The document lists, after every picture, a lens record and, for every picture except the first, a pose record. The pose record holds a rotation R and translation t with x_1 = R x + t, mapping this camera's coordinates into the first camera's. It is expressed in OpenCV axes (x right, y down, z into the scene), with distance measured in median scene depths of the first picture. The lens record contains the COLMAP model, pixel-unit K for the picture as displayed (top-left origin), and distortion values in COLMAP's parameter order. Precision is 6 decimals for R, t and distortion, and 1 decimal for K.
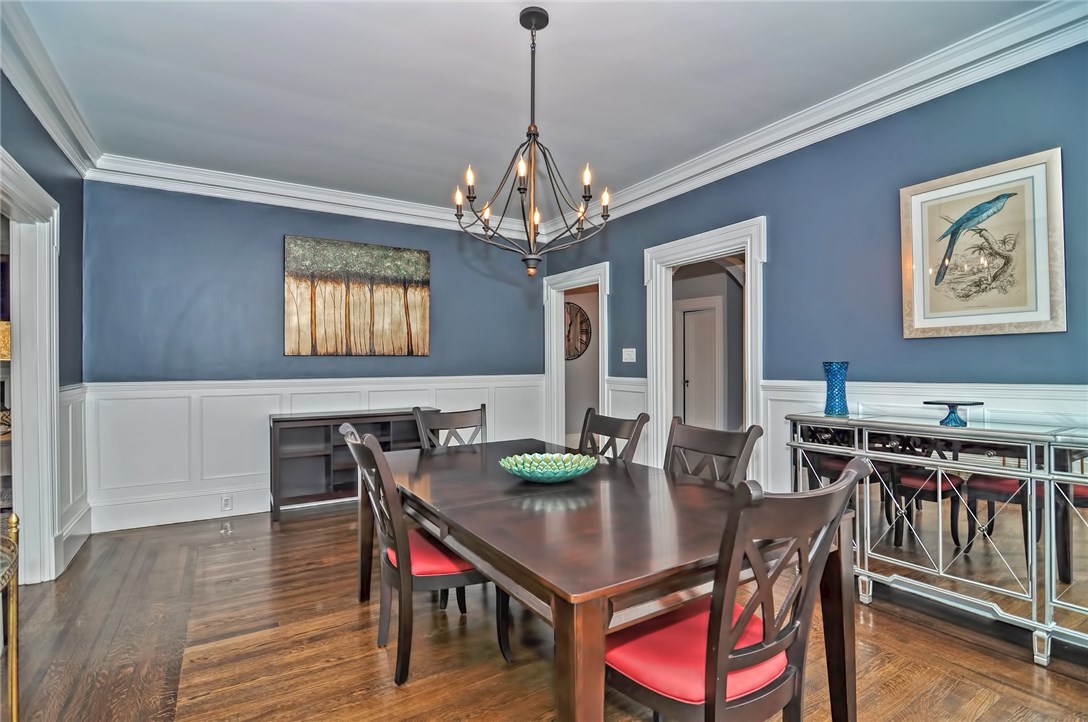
lens RADIAL K [[522.7, 0, 549.2], [0, 522.7, 367.2], [0, 0, 1]] dist [-0.002133, -0.013235]
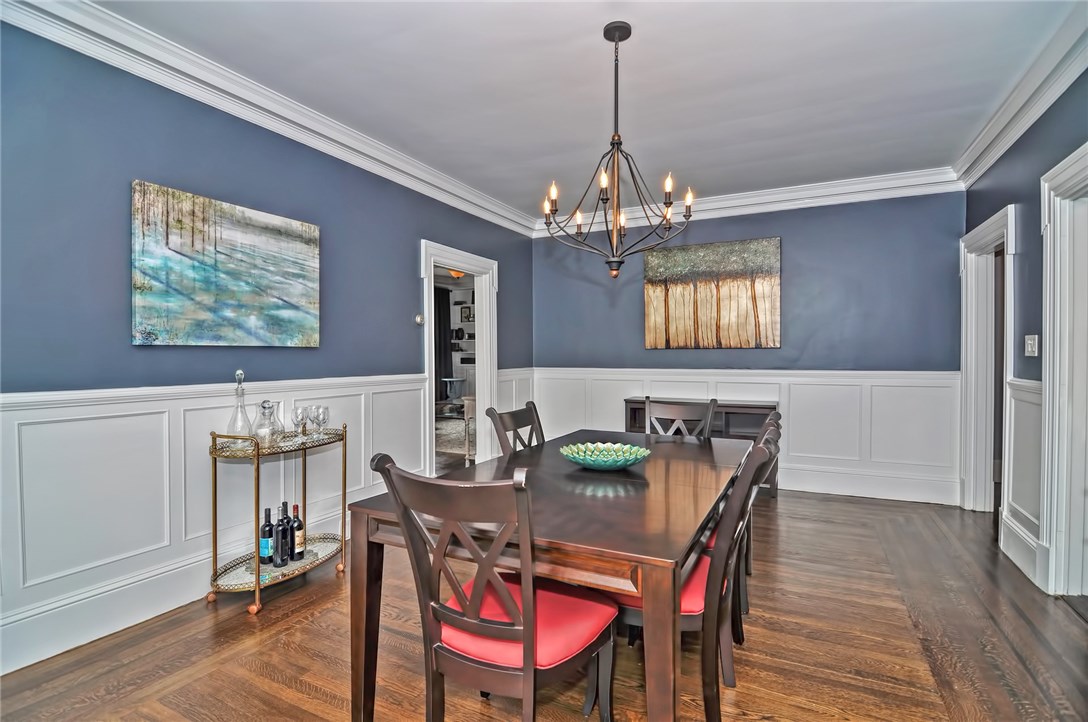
lens RADIAL K [[522.7, 0, 527.3], [0, 522.7, 351.2], [0, 0, 1]] dist [-0.002133, -0.013235]
pose [[0.513110, -0.003247, -0.858317, 0.377309], [-0.007989, 0.999931, -0.008559, -0.004771], [0.858286, 0.011249, 0.513049, 0.138538]]
